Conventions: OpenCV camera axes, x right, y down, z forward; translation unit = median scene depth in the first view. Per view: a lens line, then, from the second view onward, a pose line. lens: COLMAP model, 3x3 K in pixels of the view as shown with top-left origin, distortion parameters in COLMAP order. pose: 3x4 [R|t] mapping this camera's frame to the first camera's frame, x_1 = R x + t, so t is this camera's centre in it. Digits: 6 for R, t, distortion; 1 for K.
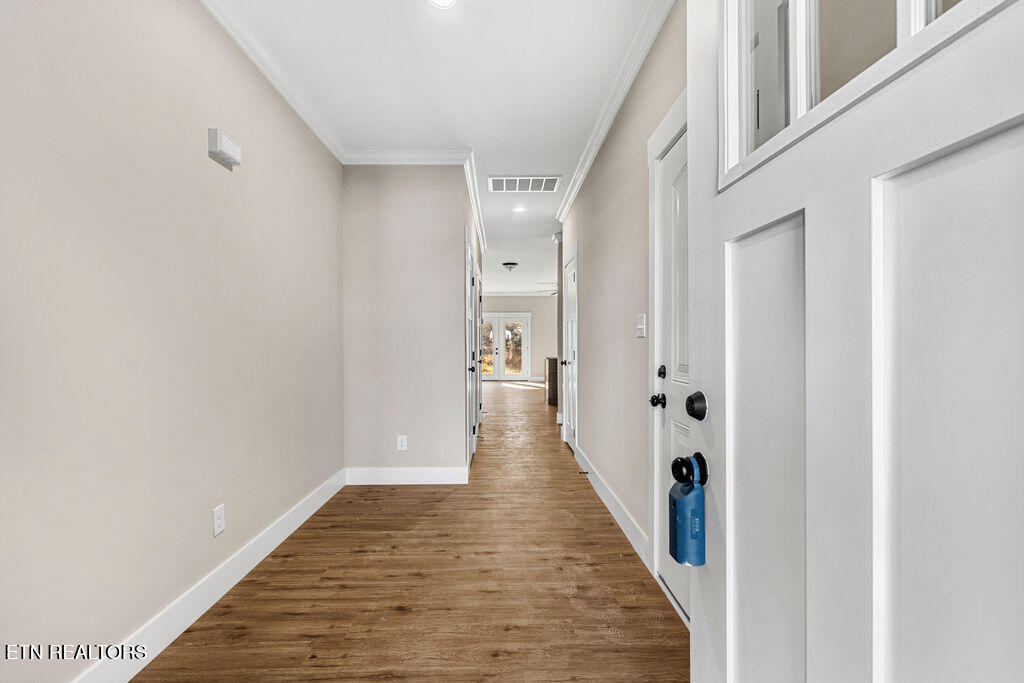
lens RADIAL K [[448.0, 0, 510.2], [0, 448.0, 341.0], [0, 0, 1]] dist [-0.003282, 0.000168]
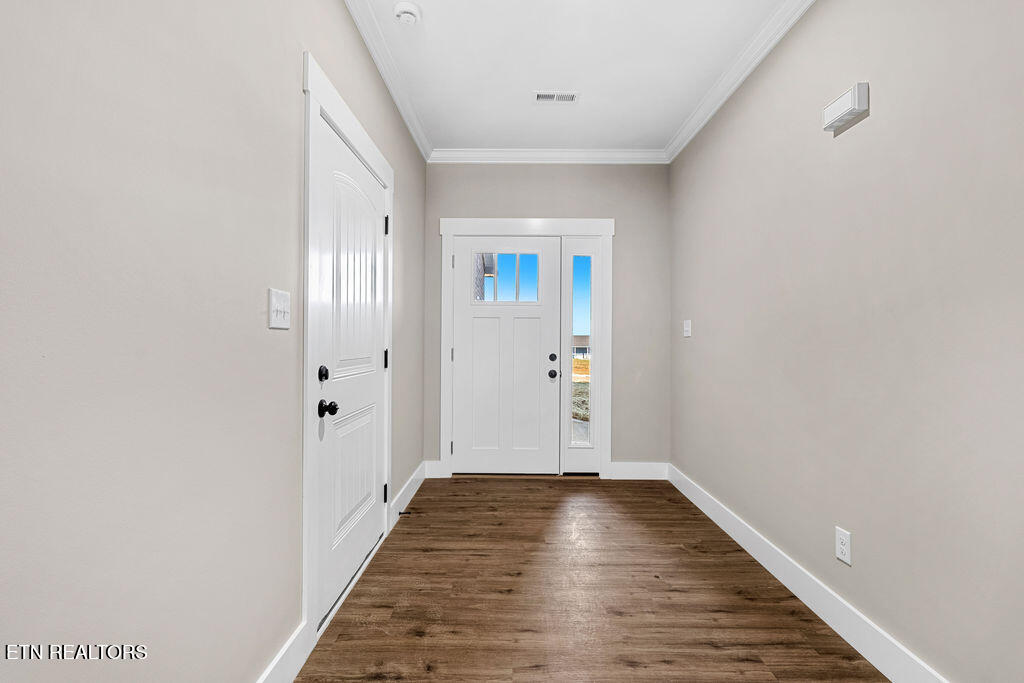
lens RADIAL K [[448.0, 0, 510.2], [0, 448.0, 341.0], [0, 0, 1]] dist [-0.003282, 0.000168]
pose [[-0.999623, -0.002655, 0.027314, -0.033209], [-0.002910, 0.999952, -0.009314, 0.016318], [-0.027288, -0.009390, -0.999584, 1.933756]]
